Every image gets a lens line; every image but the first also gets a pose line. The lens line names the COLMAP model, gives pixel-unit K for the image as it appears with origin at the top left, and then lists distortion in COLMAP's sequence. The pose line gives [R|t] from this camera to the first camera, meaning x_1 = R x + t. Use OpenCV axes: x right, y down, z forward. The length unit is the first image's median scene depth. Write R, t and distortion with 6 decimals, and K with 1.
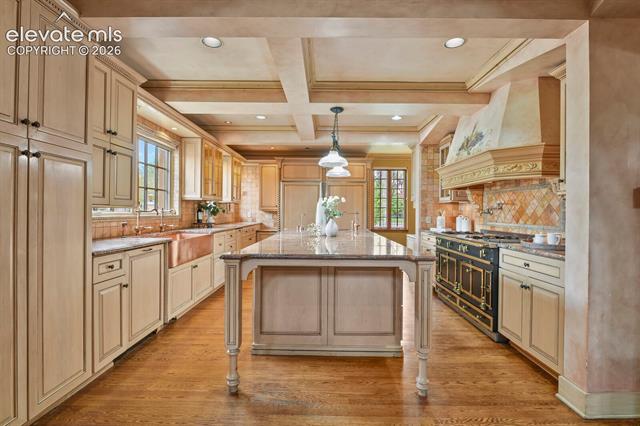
lens RADIAL K [[313.0, 0, 317.8], [0, 313.0, 213.1], [0, 0, 1]] dist [0.001212, 0.000259]
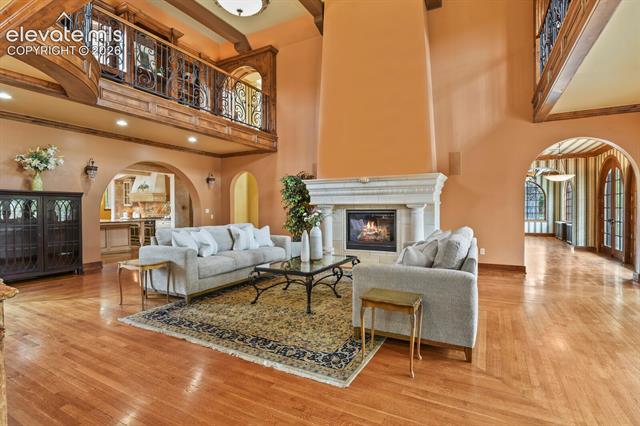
lens RADIAL K [[313.0, 0, 316.9], [0, 313.0, 211.7], [0, 0, 1]] dist [0.001212, 0.000259]
pose [[0.460771, -0.014099, 0.887407, -1.473428], [0.006654, 0.999901, 0.012431, -0.019366], [-0.887494, 0.000177, 0.460819, -1.935125]]
